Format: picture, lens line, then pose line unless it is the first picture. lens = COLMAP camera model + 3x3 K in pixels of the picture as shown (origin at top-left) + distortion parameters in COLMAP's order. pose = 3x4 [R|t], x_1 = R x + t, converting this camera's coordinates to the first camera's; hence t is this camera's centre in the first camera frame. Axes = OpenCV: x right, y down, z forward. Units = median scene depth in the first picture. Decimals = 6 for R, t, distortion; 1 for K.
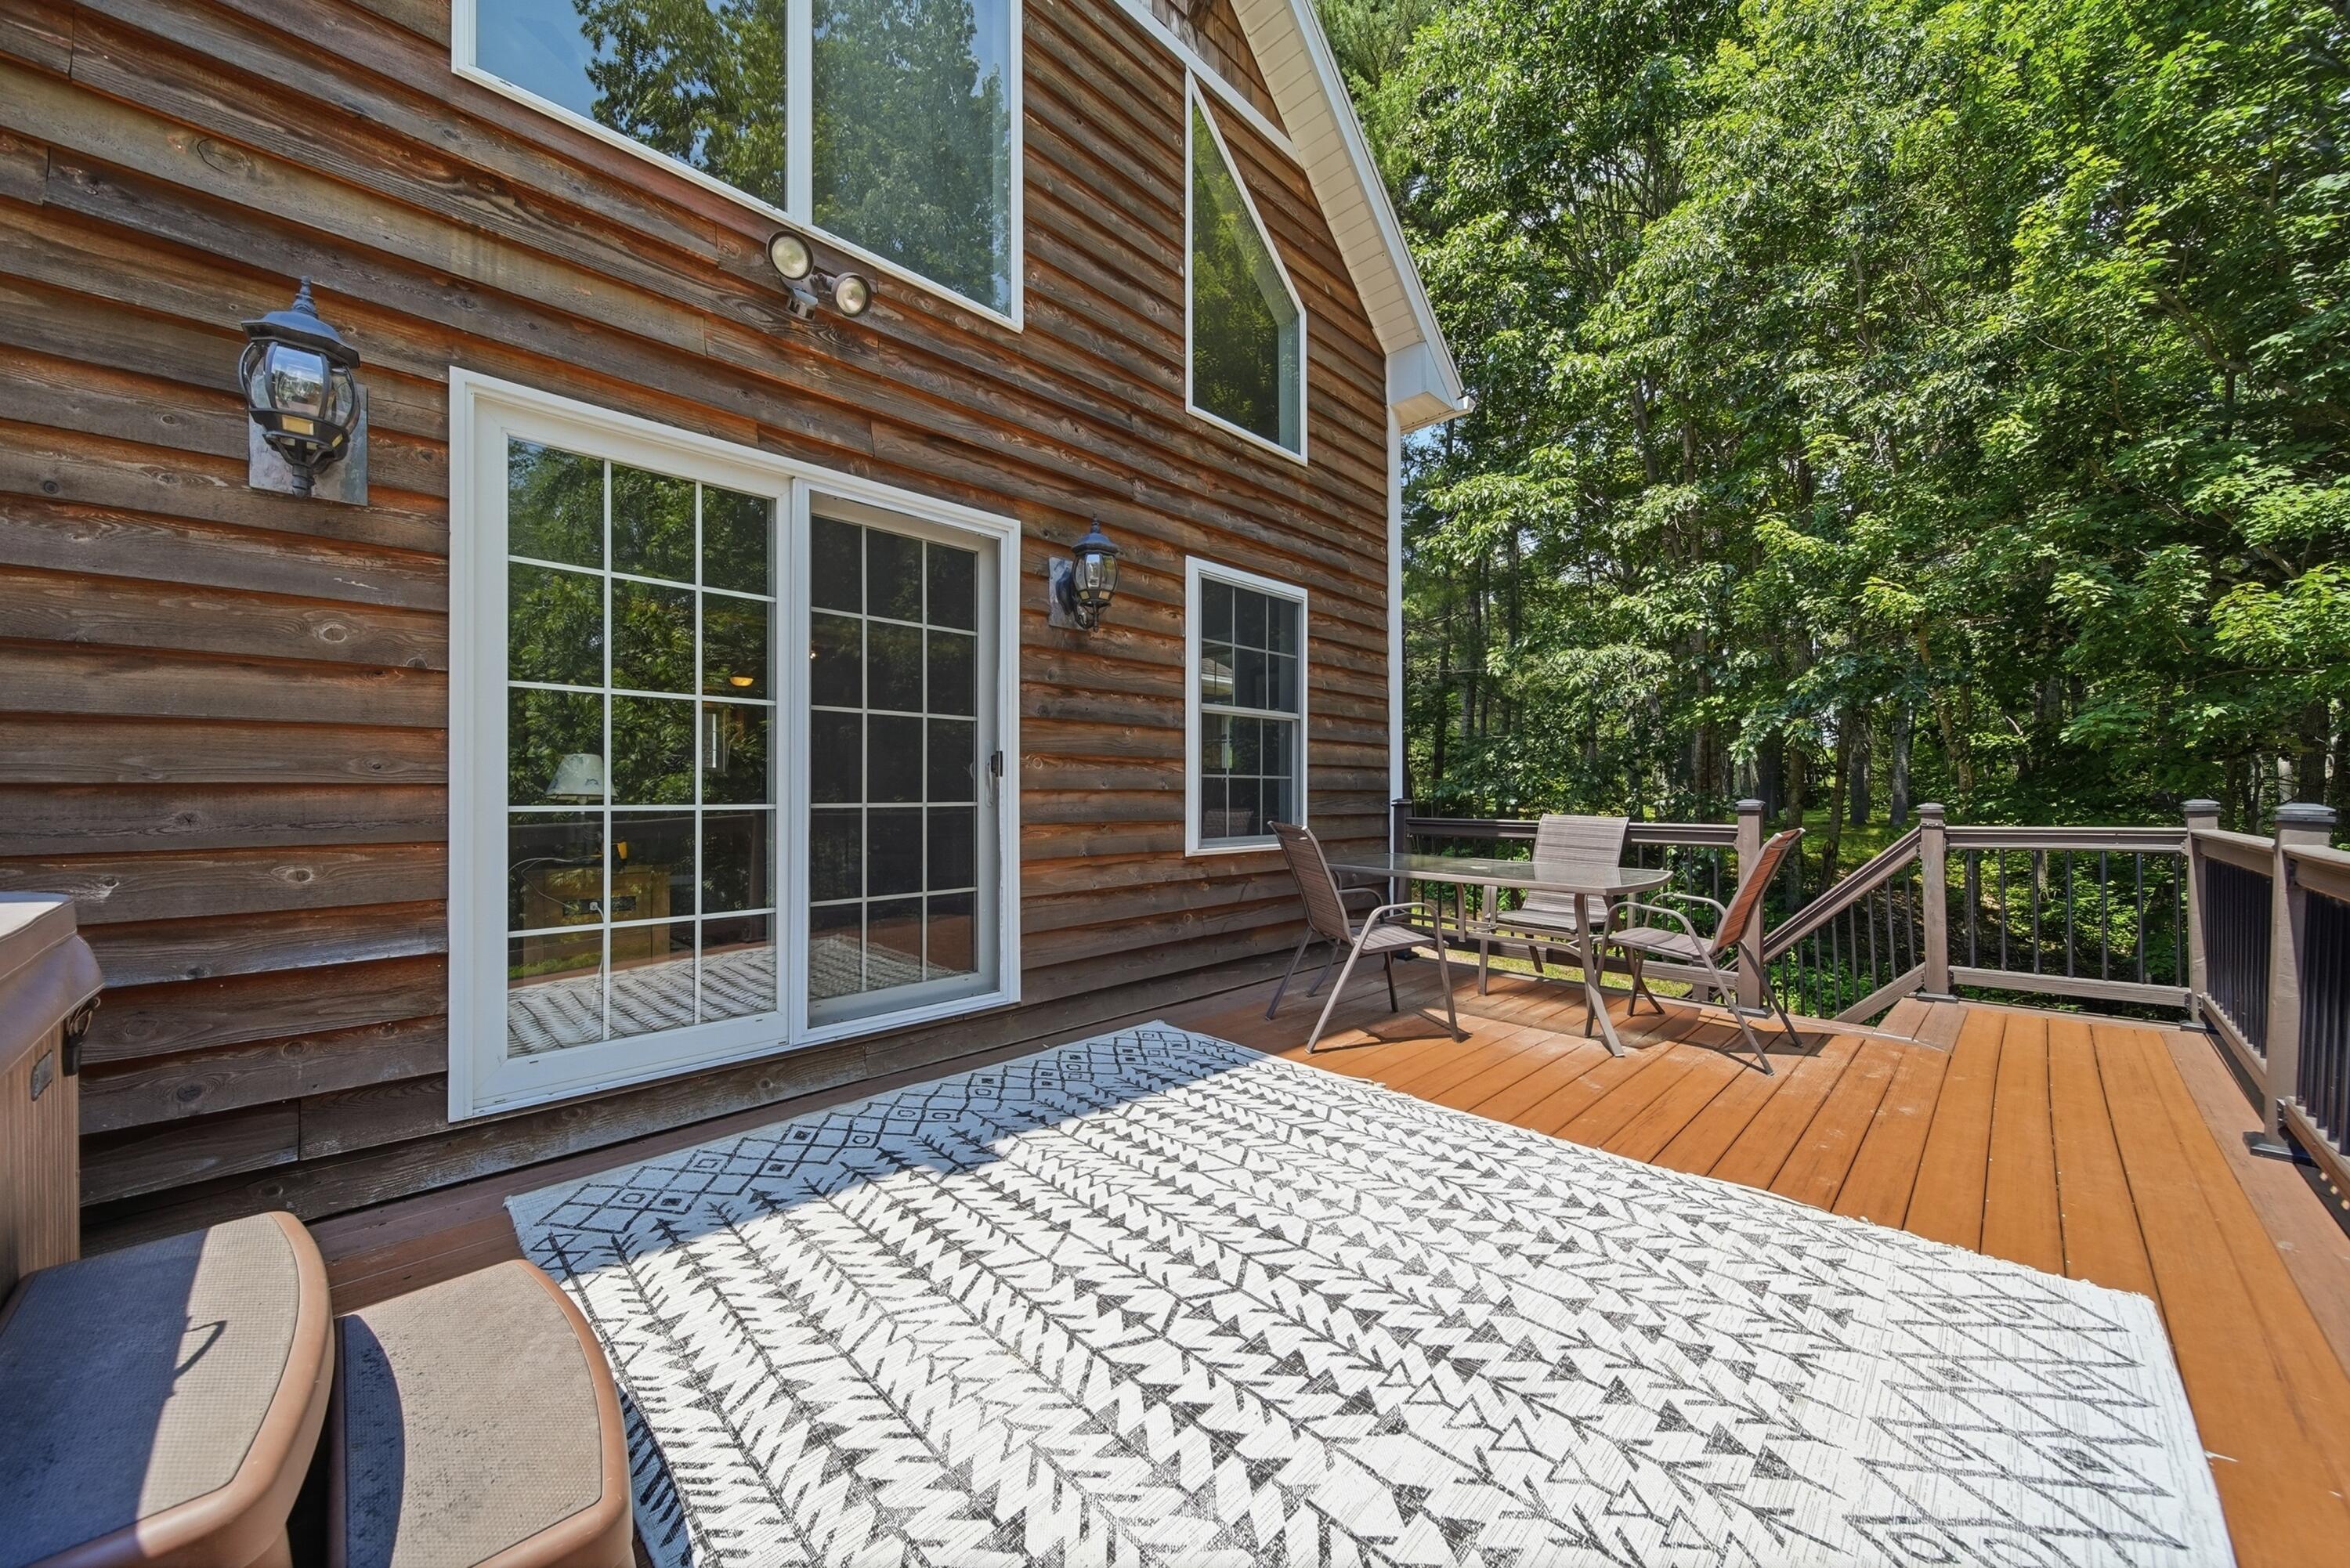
lens RADIAL K [[835.8, 0, 1173.5], [0, 835.8, 784.5], [0, 0, 1]] dist [0.001294, -0.001907]
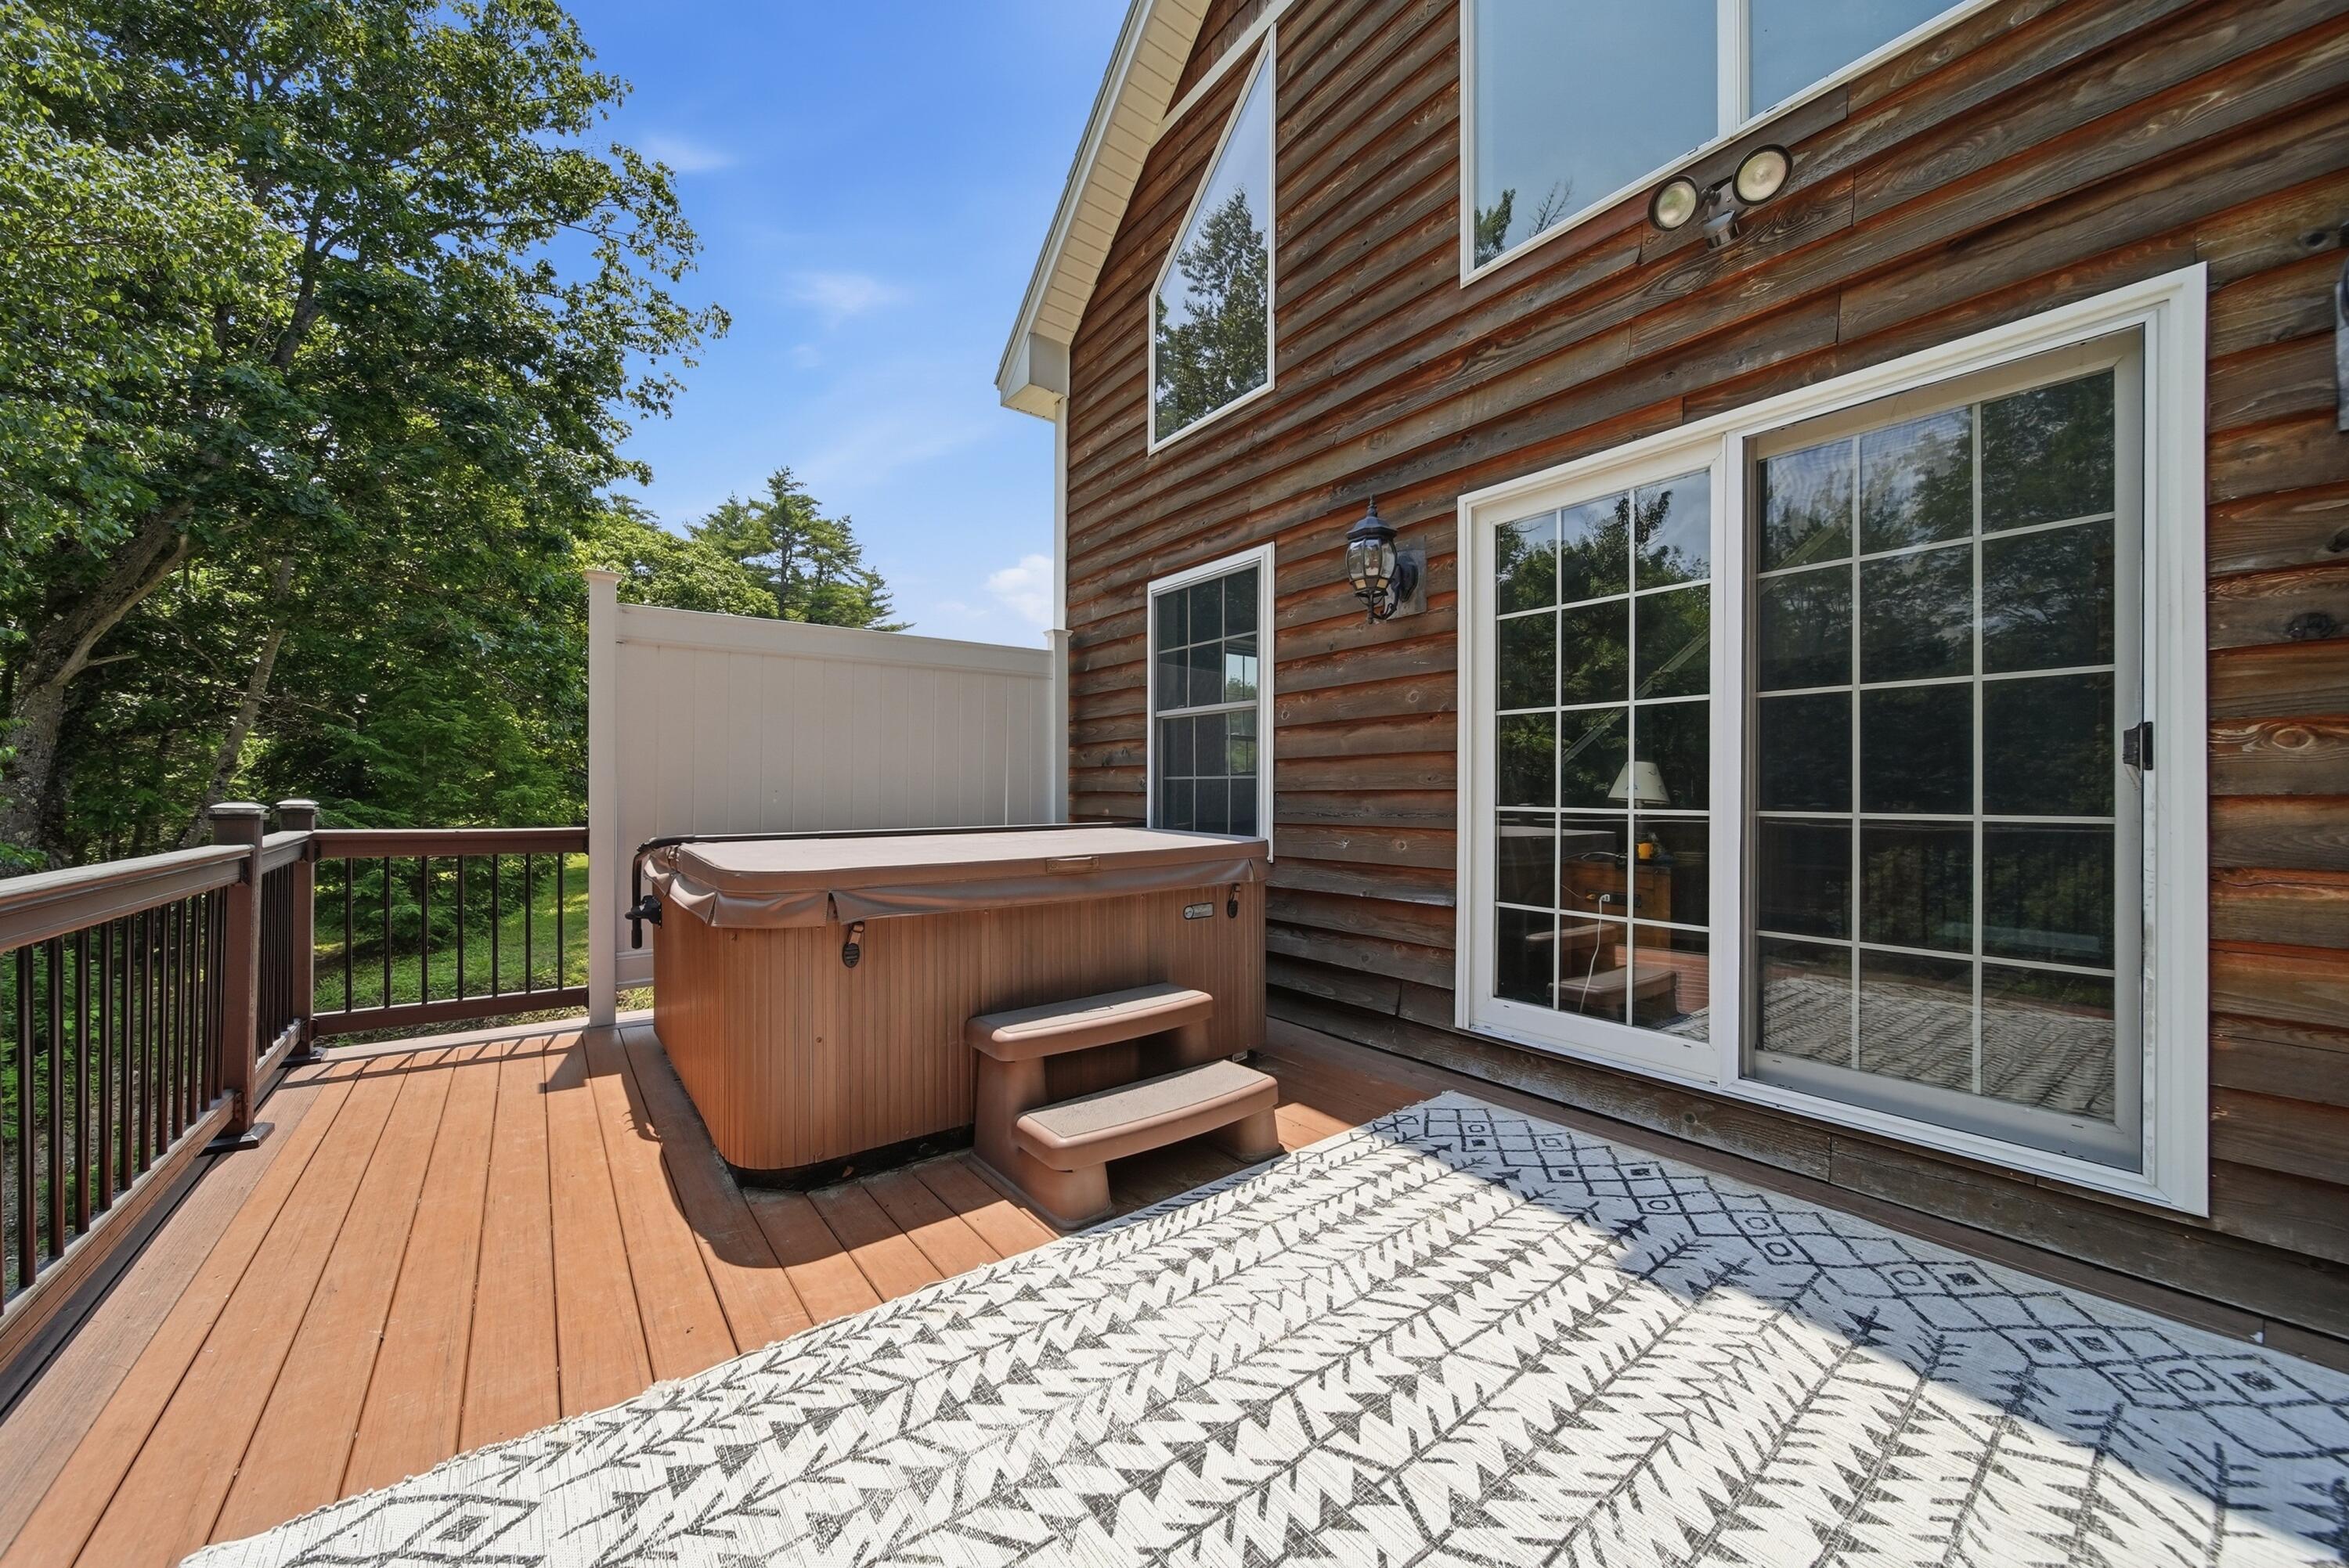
lens RADIAL K [[835.4, 0, 1173.0], [0, 835.4, 784.5], [0, 0, 1]] dist [0.001294, -0.001907]
pose [[-0.127770, -0.009634, -0.991757, 0.642220], [0.005773, 0.999929, -0.010457, 0.001961], [0.991787, -0.007061, -0.127705, 0.736560]]
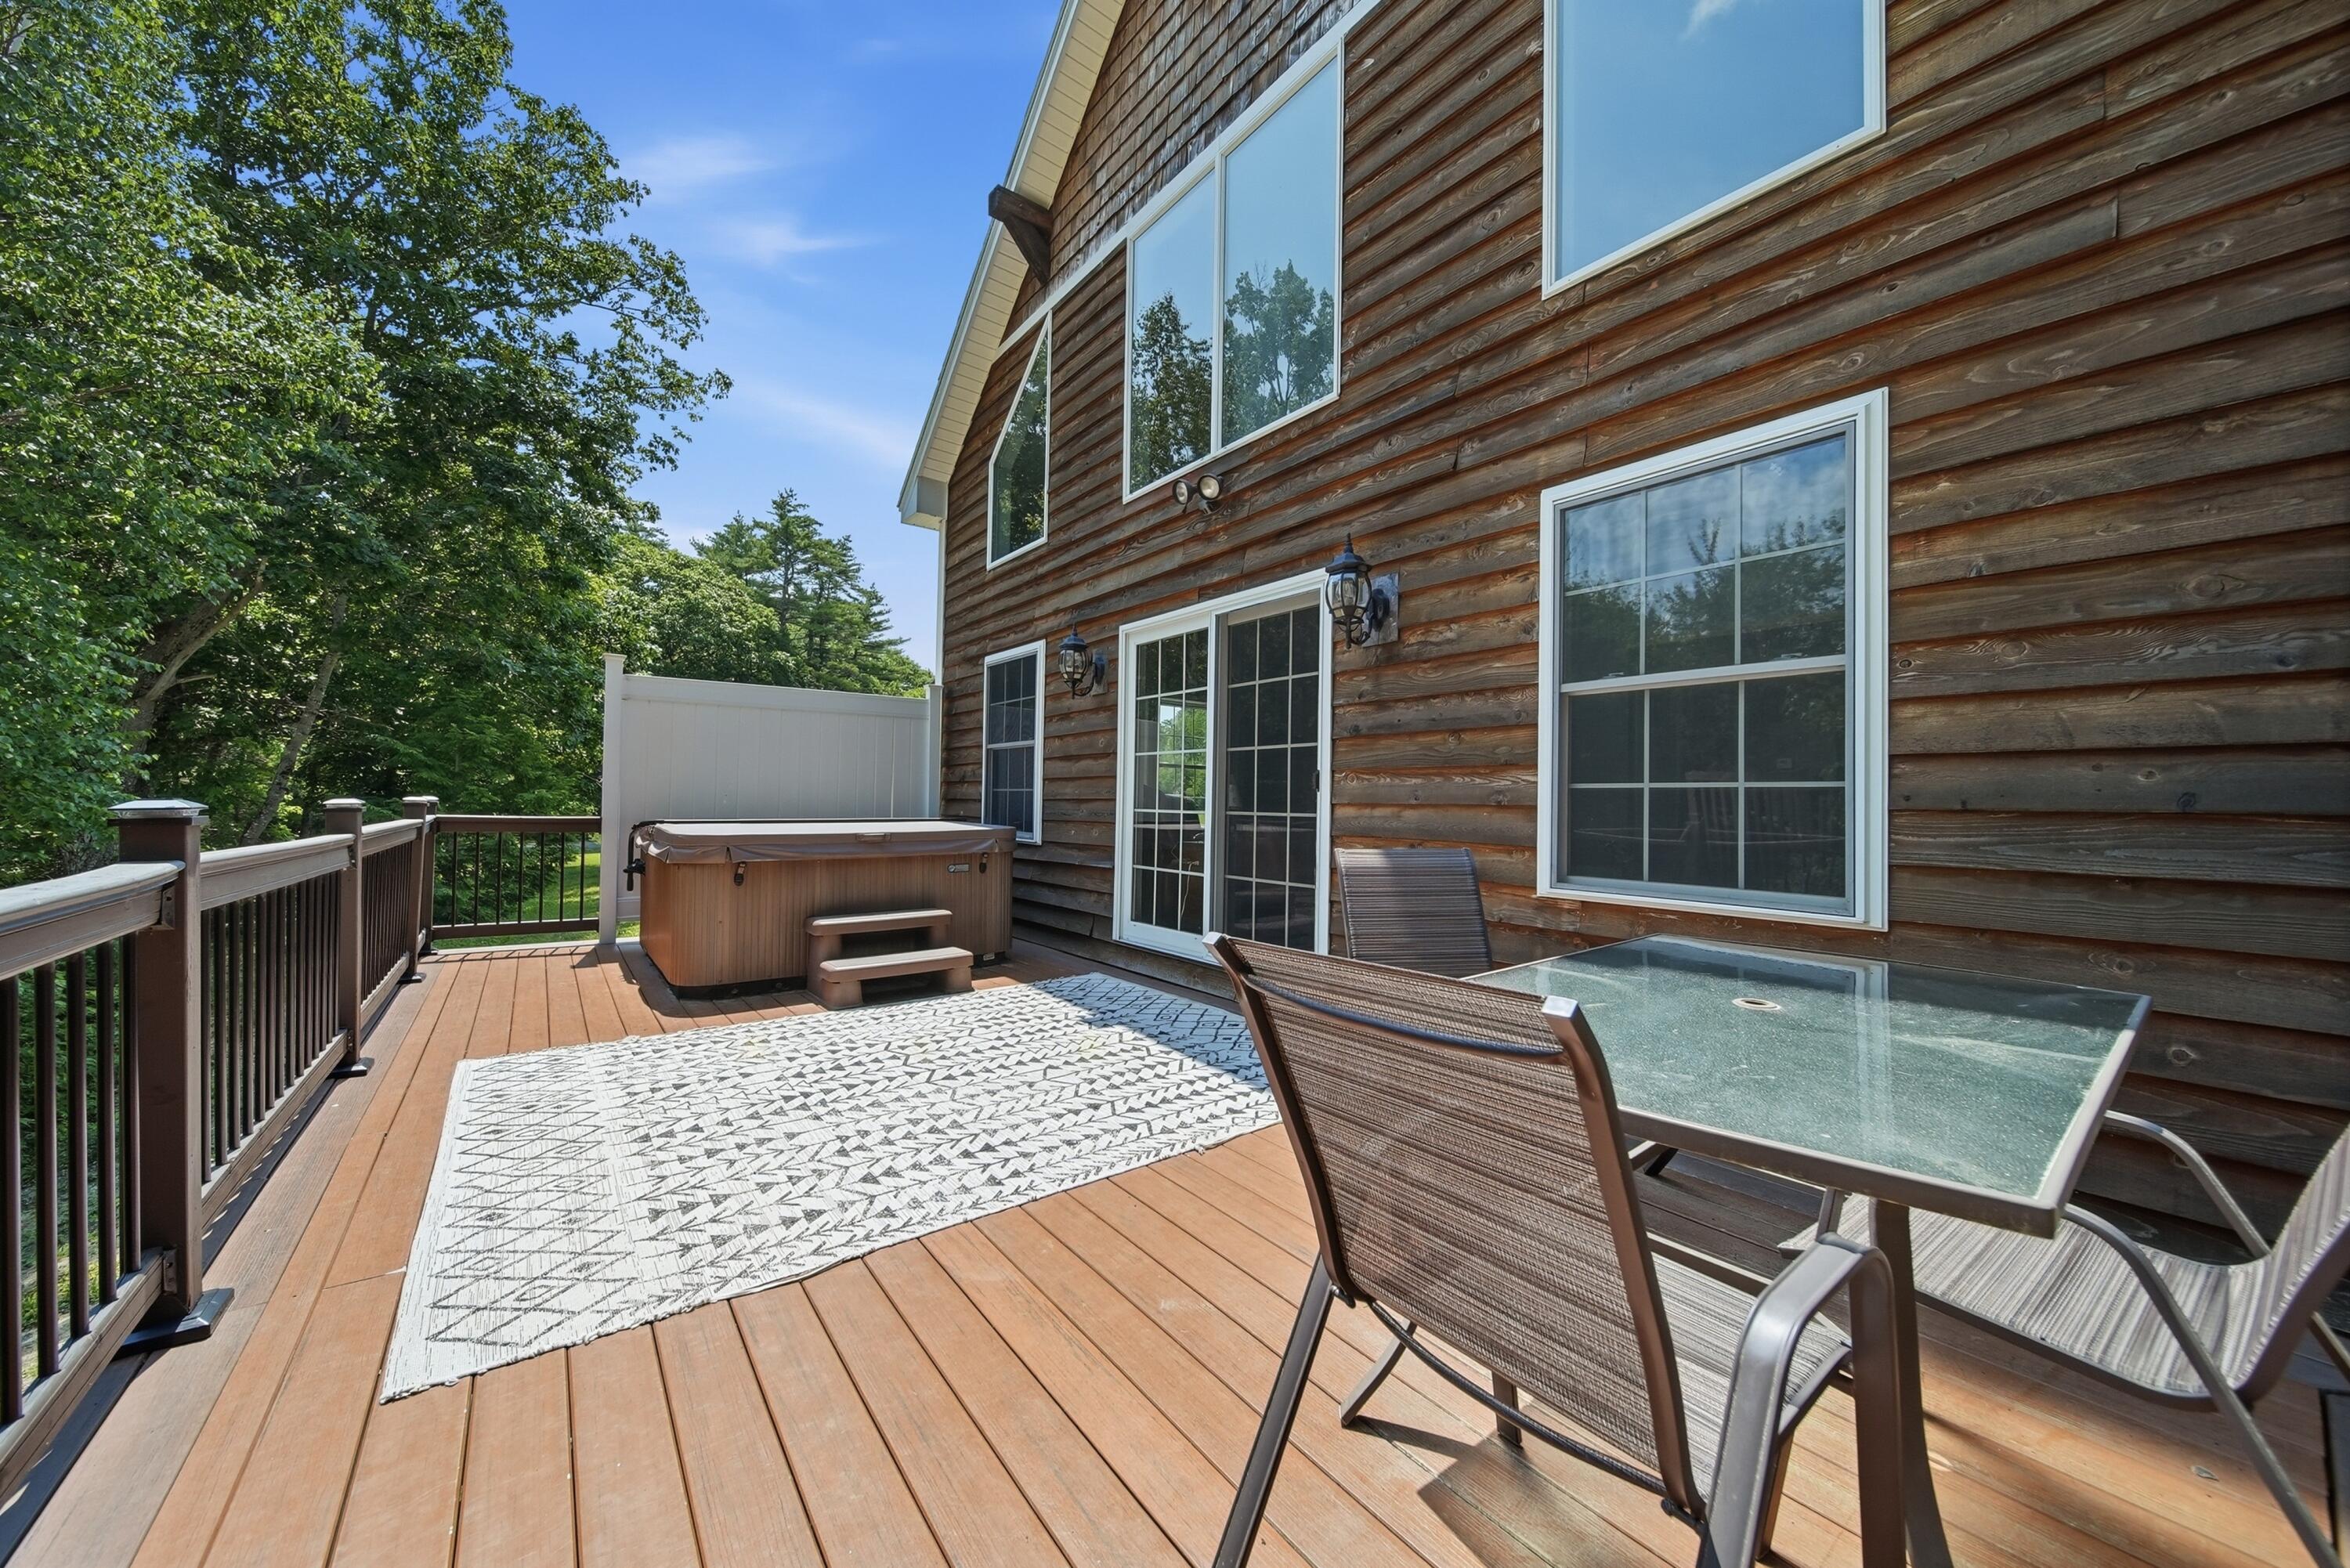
lens RADIAL K [[813.0, 0, 1164.2], [0, 813.0, 781.4], [0, 0, 1]] dist [-0.001232, -0.000075]
pose [[-0.125968, -0.028995, -0.991611, 1.519143], [-0.006701, 0.999575, -0.028376, 0.014723], [0.992012, 0.003070, -0.126109, 1.502634]]
